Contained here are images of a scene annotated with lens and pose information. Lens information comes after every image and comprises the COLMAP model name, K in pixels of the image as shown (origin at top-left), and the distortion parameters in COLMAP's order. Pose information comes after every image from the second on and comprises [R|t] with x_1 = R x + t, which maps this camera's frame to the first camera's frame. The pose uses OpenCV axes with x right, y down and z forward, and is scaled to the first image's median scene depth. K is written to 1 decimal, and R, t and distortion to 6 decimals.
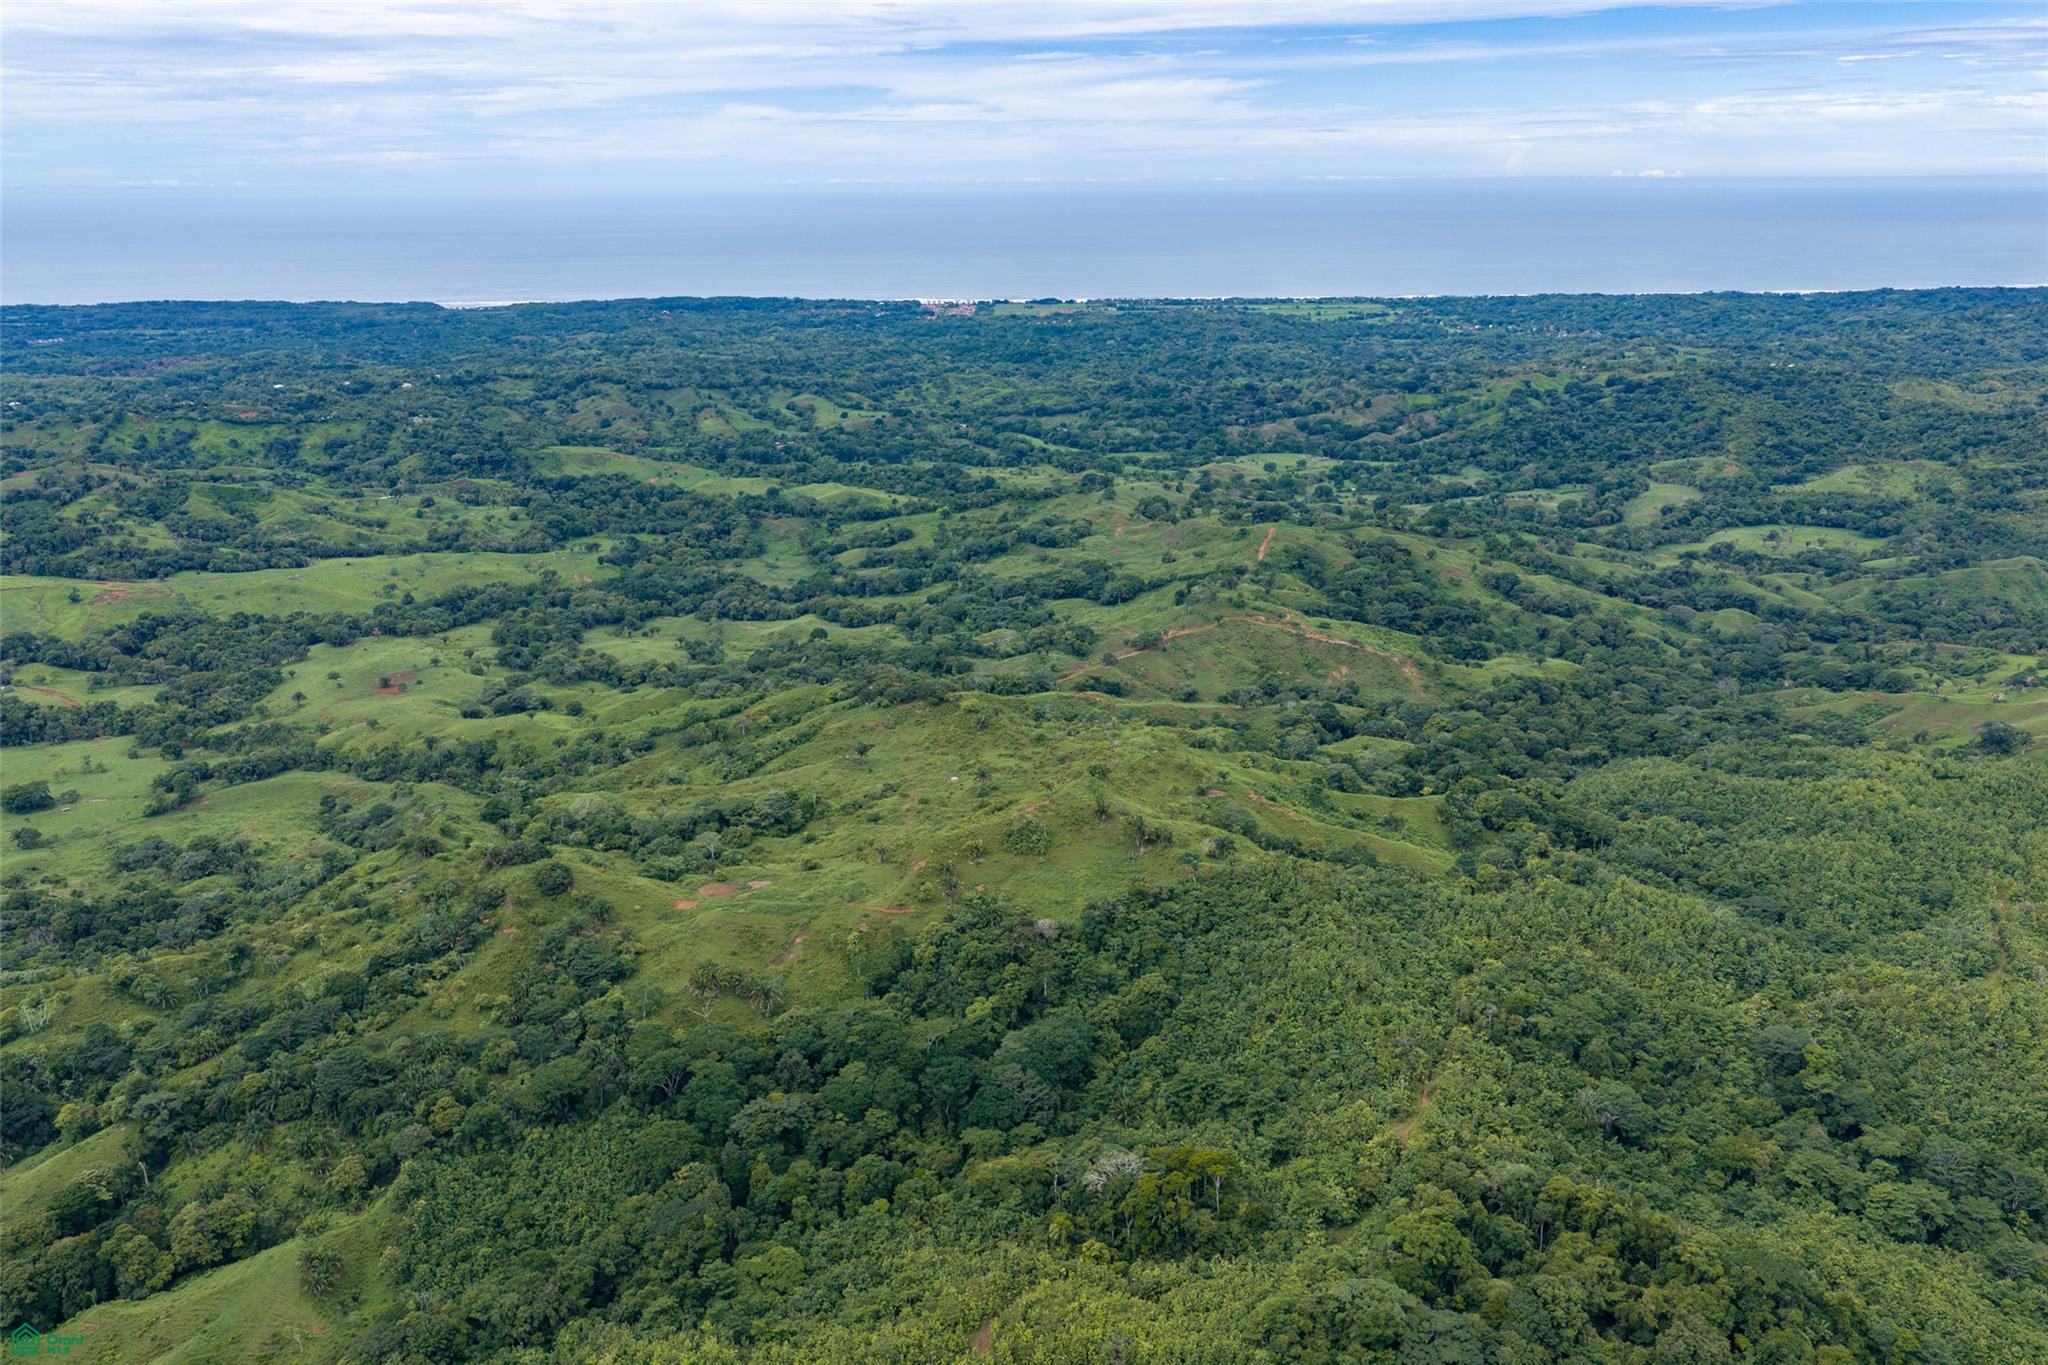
lens RADIAL K [[1695.4, 0, 1027.6], [0, 1695.4, 679.4], [0, 0, 1]] dist [0.019495, -0.037953]
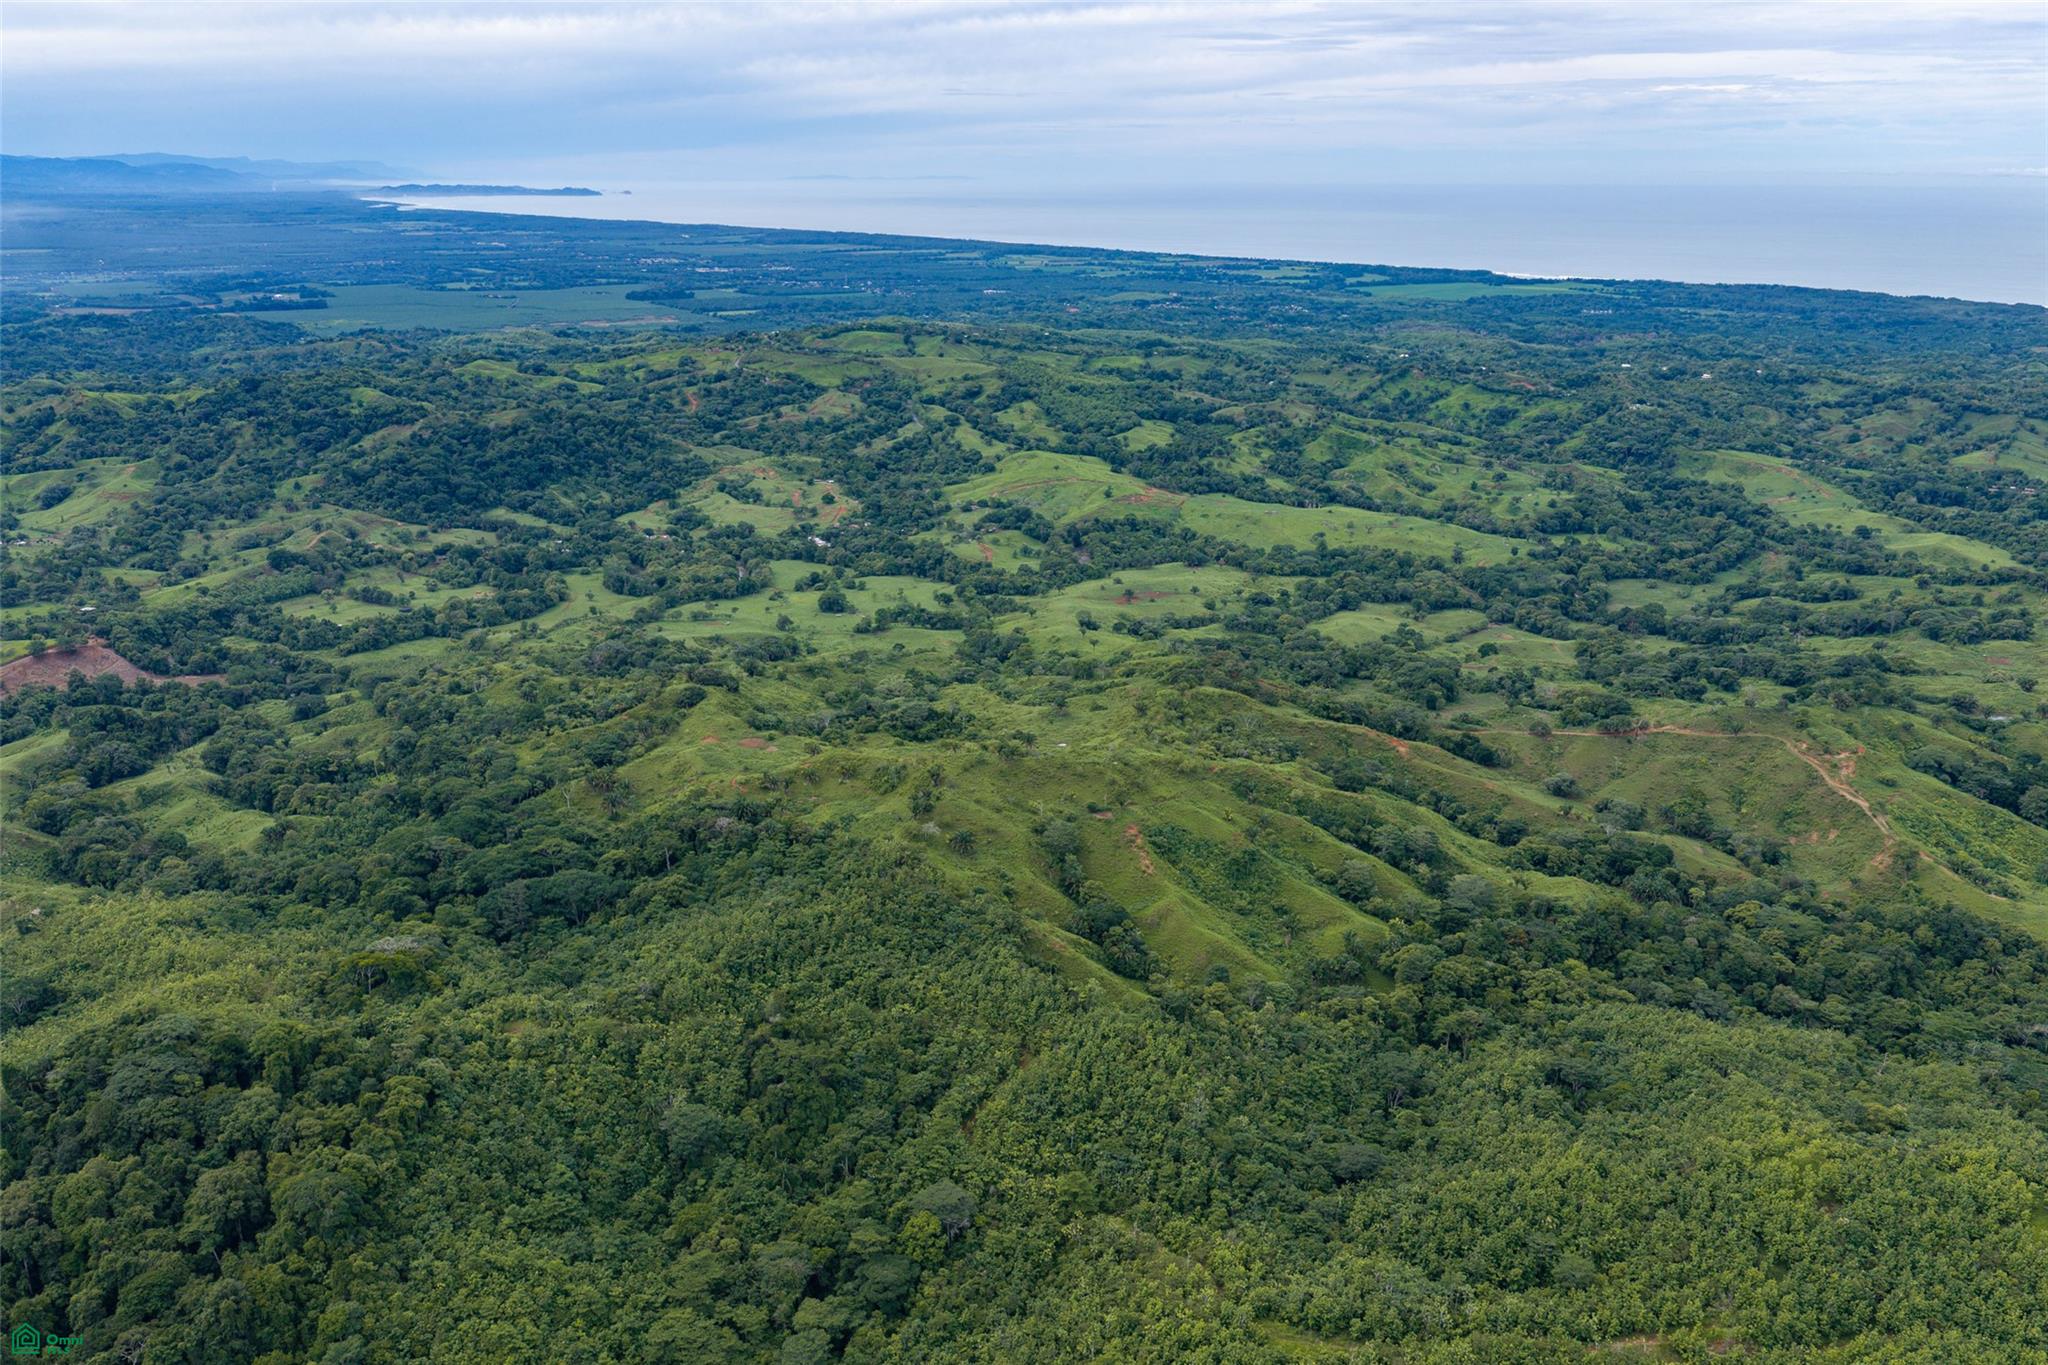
lens RADIAL K [[1695.4, 0, 1032.0], [0, 1695.4, 685.7], [0, 0, 1]] dist [0.019495, -0.037953]
pose [[0.548103, 0.251531, -0.797693, 0.264122], [-0.243446, 0.960394, 0.135560, -0.038989], [0.800198, 0.119894, 0.587630, 0.125750]]
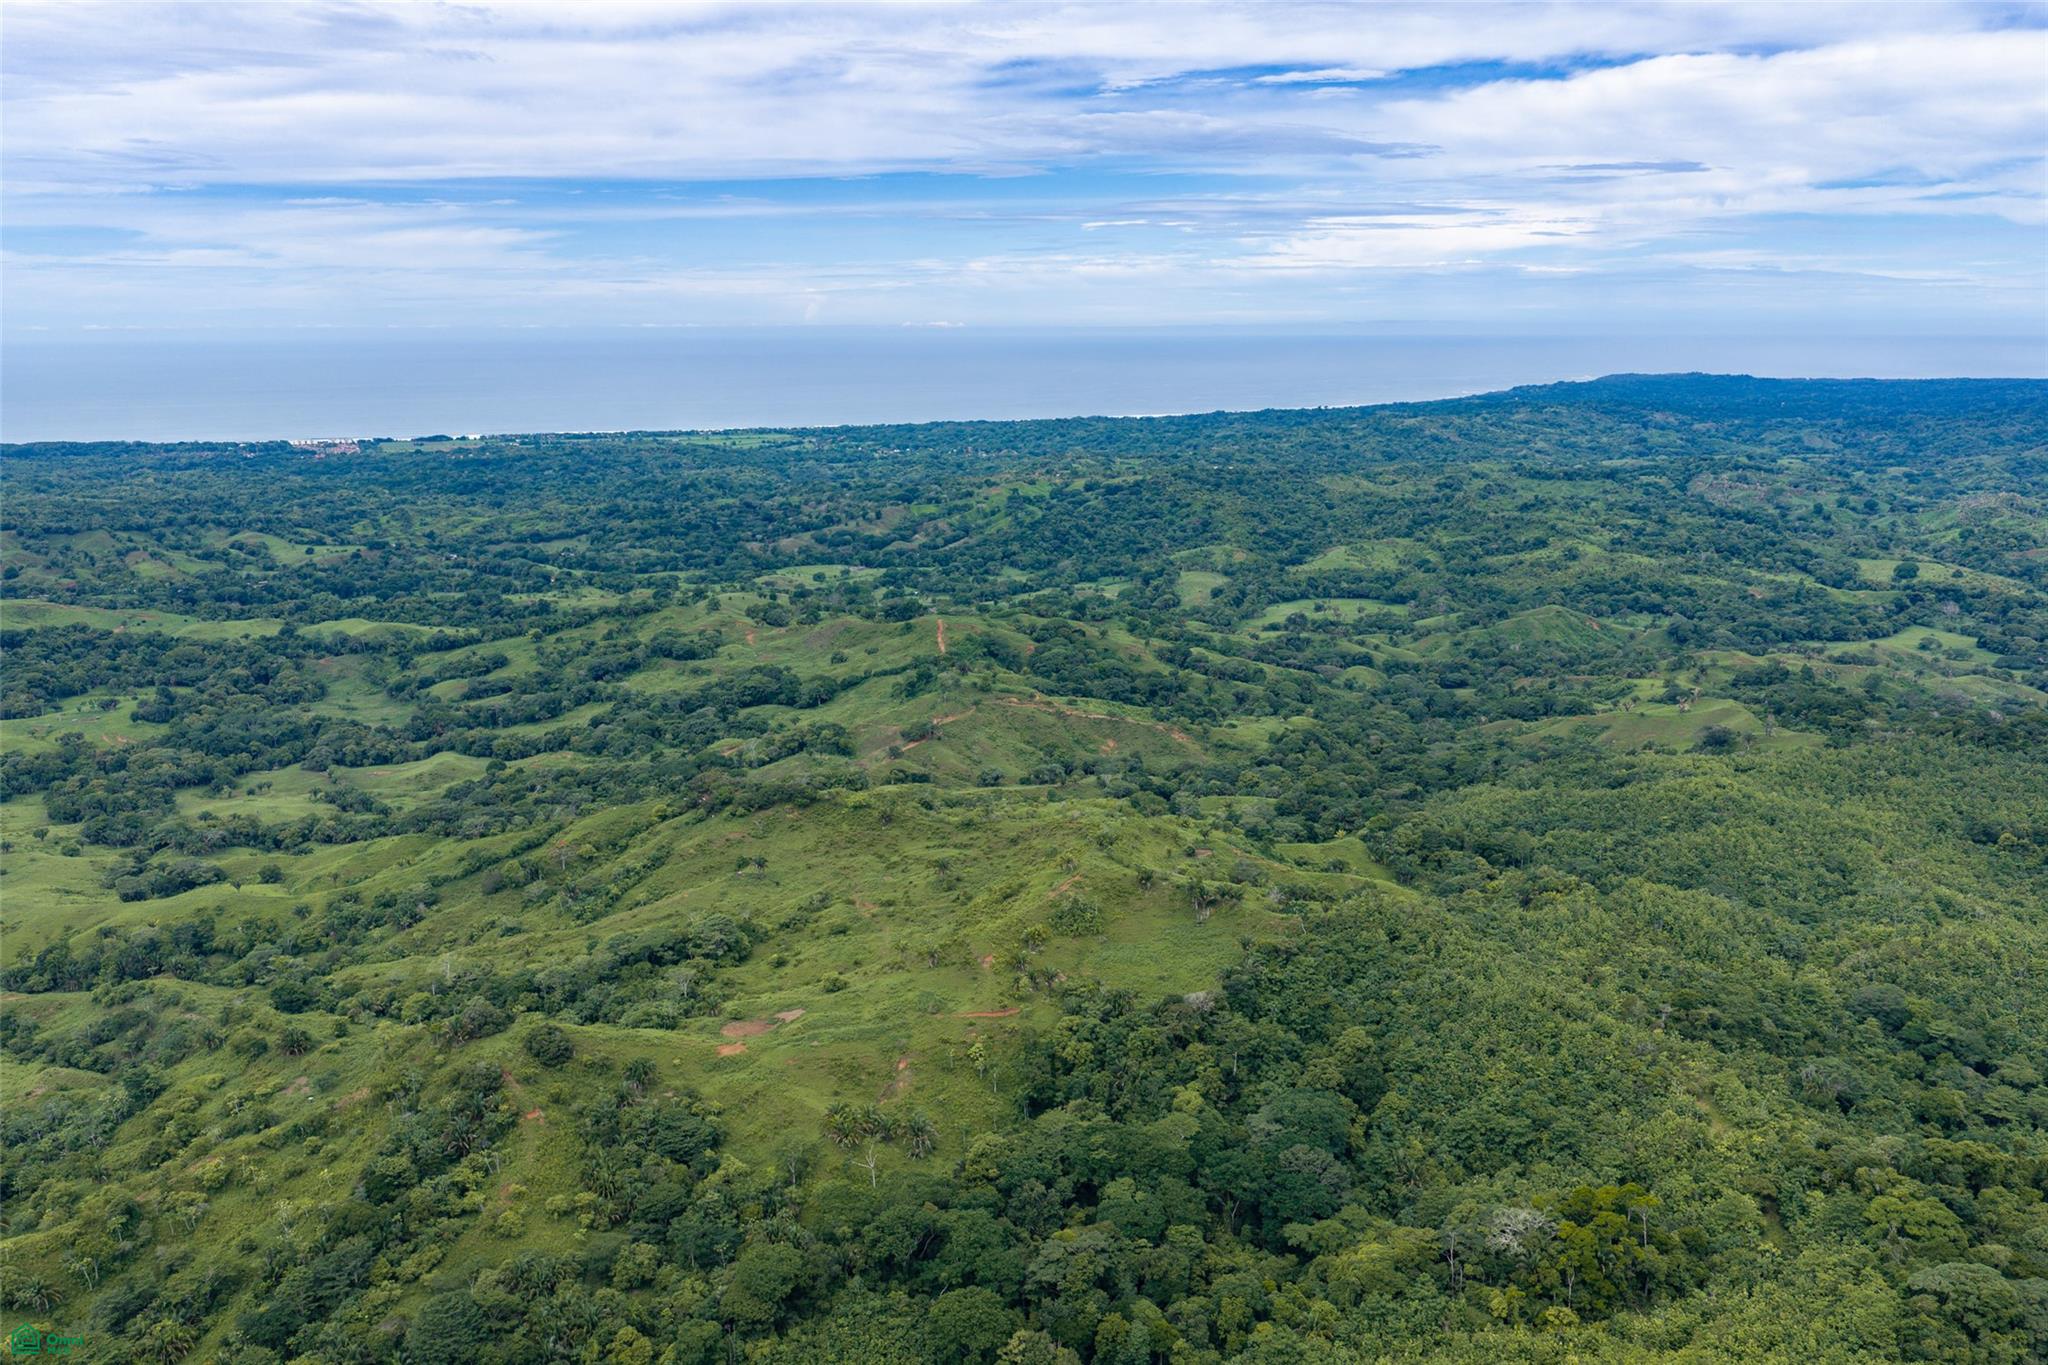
lens RADIAL K [[1695.4, 0, 1028.8], [0, 1695.4, 696.3], [0, 0, 1]] dist [0.019495, -0.037953]
pose [[0.923725, -0.080289, 0.374547, -0.102230], [0.107651, 0.992792, -0.052676, 0.006446], [-0.367618, 0.088978, 0.925710, 0.050285]]
